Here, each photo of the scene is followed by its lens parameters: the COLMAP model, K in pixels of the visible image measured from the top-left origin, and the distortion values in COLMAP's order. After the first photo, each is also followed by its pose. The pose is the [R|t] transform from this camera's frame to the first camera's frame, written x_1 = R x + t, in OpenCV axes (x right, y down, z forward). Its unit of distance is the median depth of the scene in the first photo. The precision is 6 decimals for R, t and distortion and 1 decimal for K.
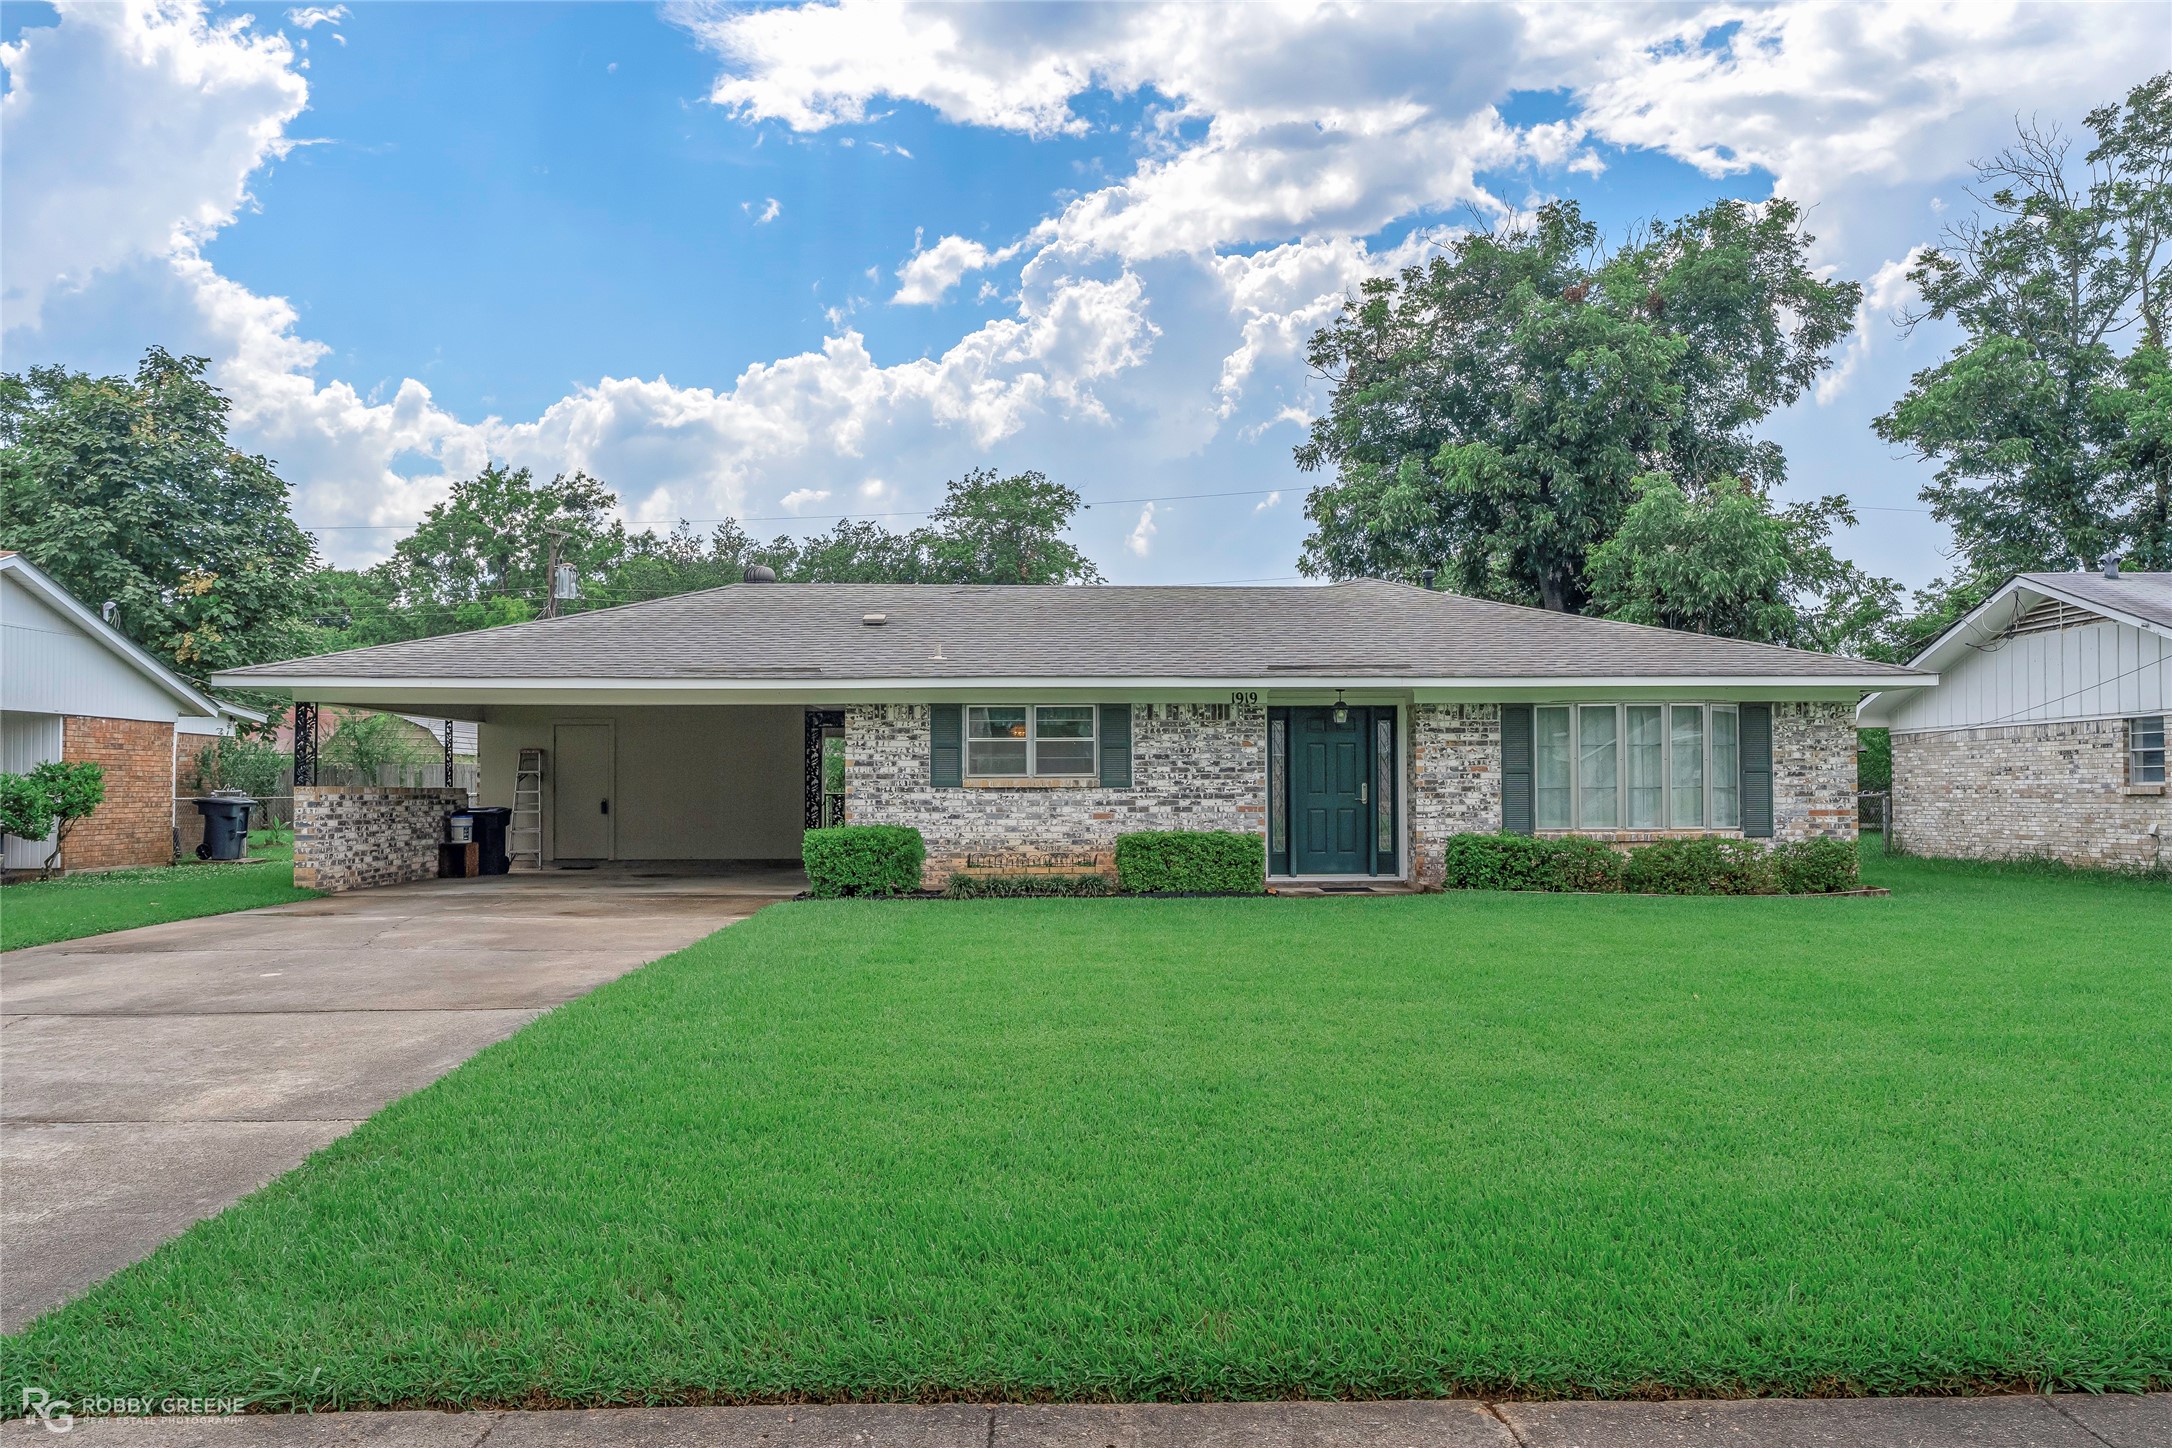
lens RADIAL K [[1709.0, 0, 1084.2], [0, 1709.0, 732.2], [0, 0, 1]] dist [-0.000300, -0.000090]
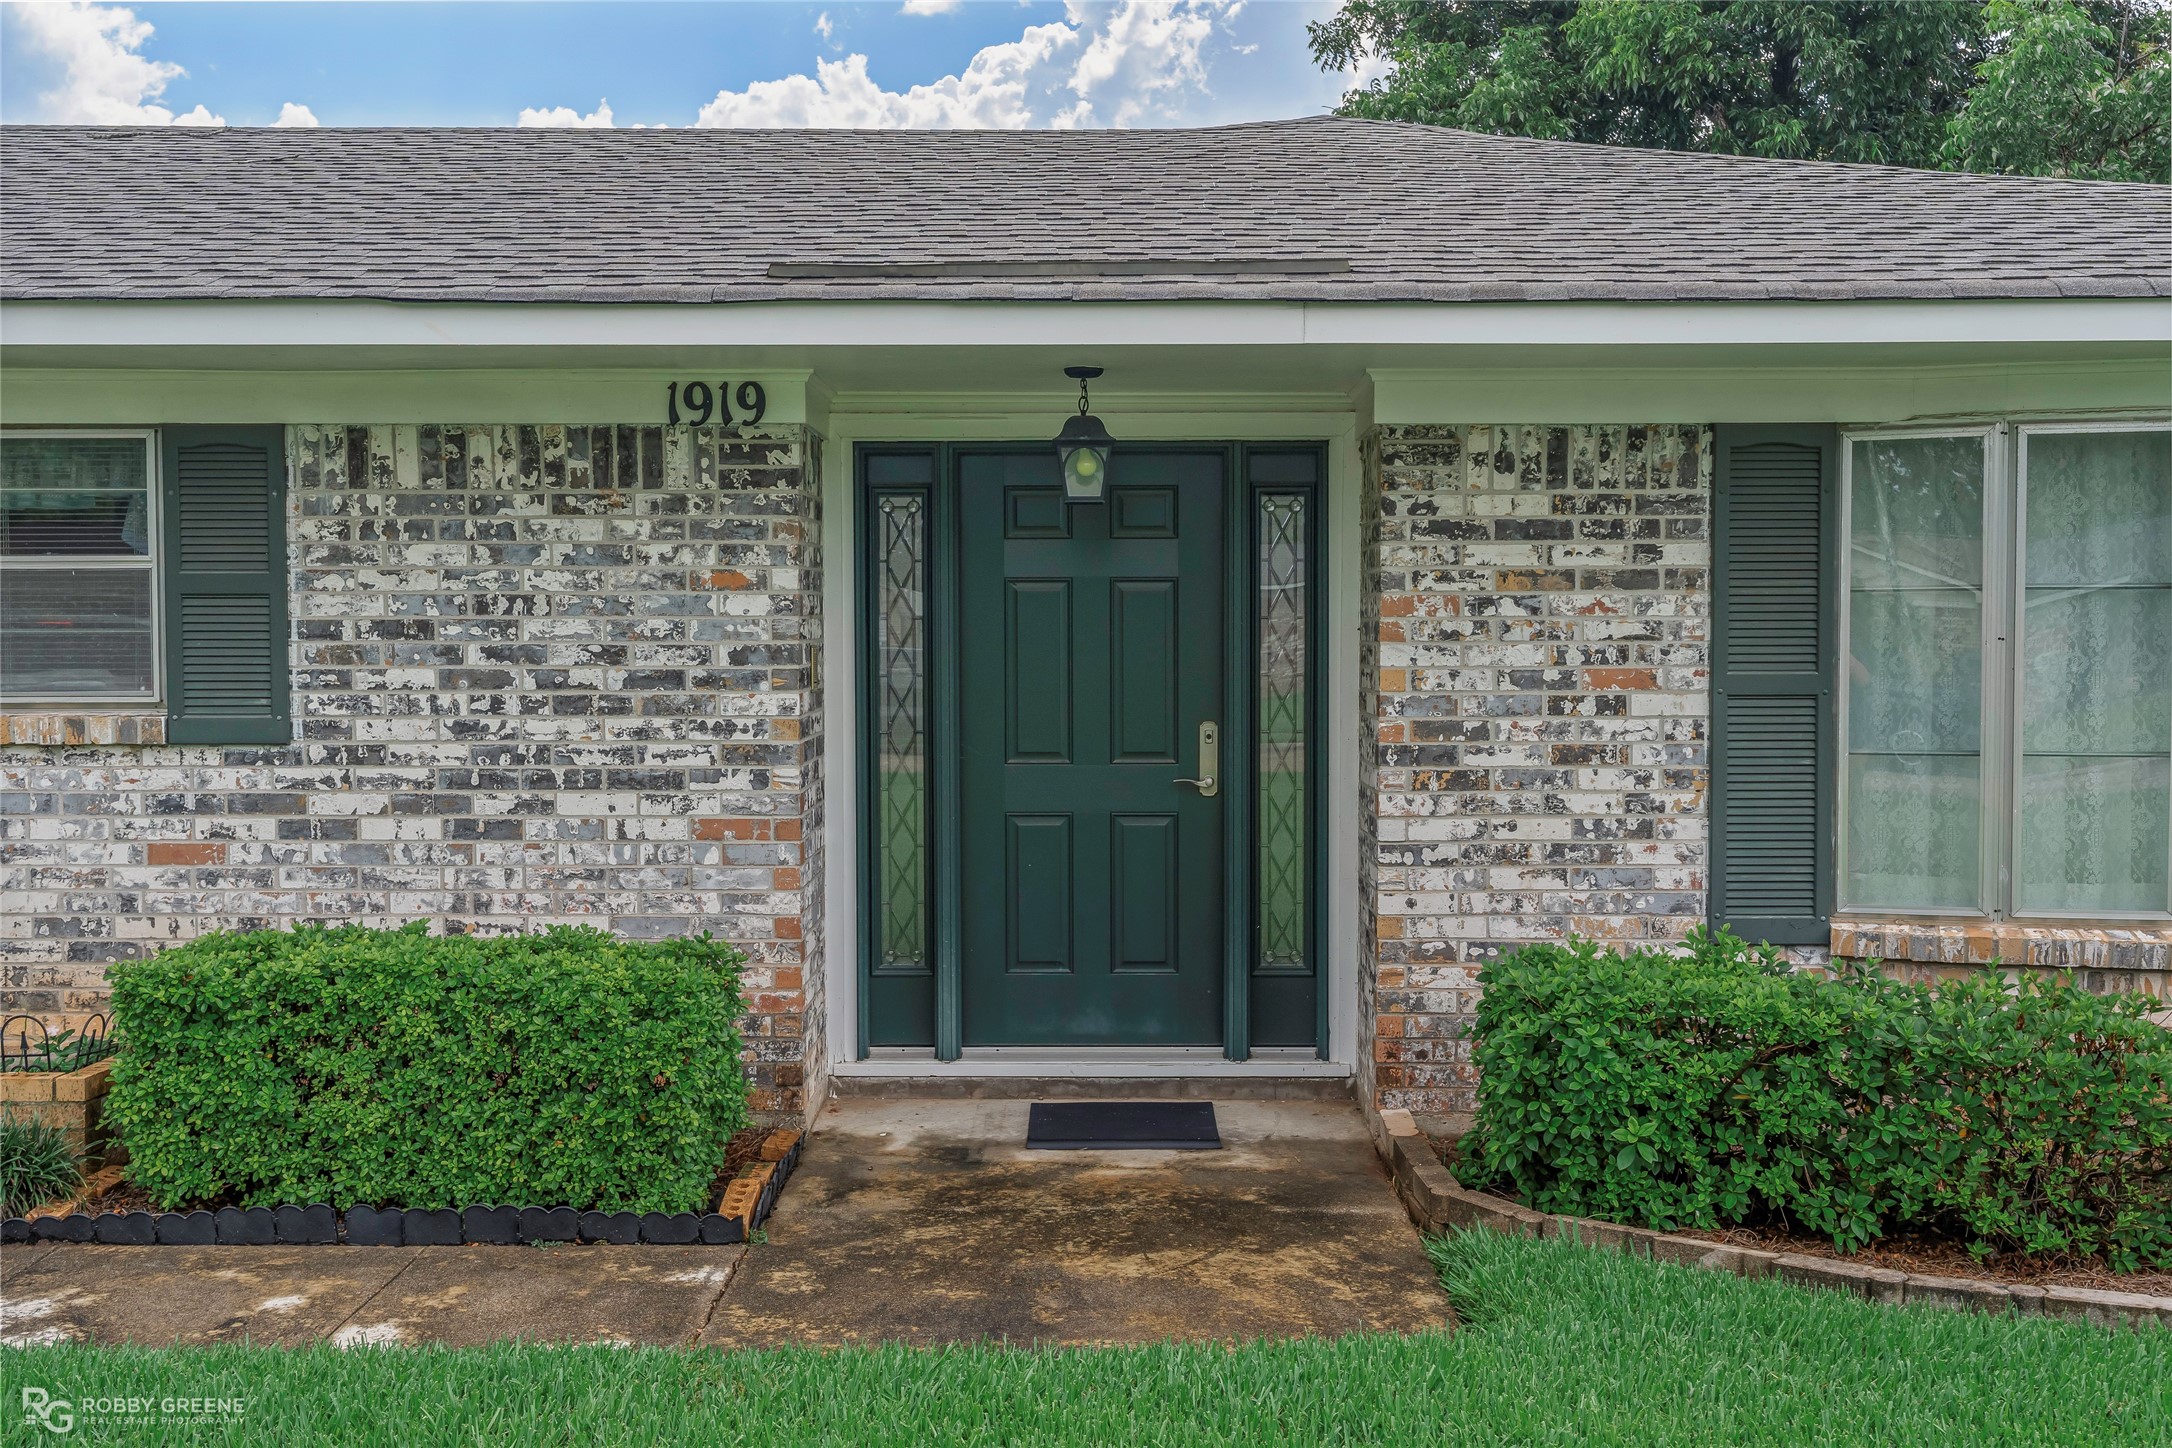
lens RADIAL K [[2205.3, 0, 1086.2], [0, 2205.3, 718.6], [0, 0, 1]] dist [0.010569, 0.000000]
pose [[0.999751, 0.003399, -0.022036, 0.157139], [-0.001818, 0.997446, 0.071402, 0.003731], [0.022222, -0.071344, 0.997204, 0.664158]]
